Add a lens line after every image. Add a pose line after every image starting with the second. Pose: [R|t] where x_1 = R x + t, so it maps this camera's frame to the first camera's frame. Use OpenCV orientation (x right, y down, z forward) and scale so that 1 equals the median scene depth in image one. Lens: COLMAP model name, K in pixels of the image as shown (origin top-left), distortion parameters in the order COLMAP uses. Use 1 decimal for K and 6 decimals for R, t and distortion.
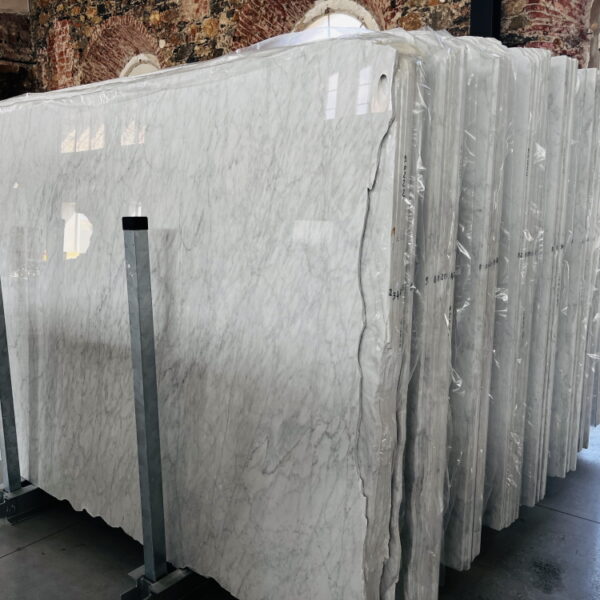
lens RADIAL K [[585.7, 0, 299.9], [0, 585.7, 298.4], [0, 0, 1]] dist [0.038543, 0.000000]
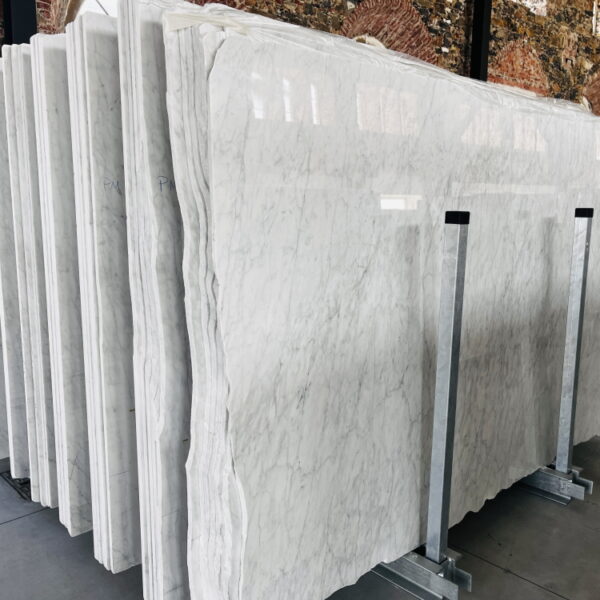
lens RADIAL K [[585.7, 0, 300.3], [0, 585.7, 302.0], [0, 0, 1]] dist [0.038543, 0.000000]
pose [[0.141650, -0.143938, 0.979396, -1.407946], [0.160641, 0.979601, 0.120734, -0.155277], [-0.976796, 0.140229, 0.161883, 1.152896]]
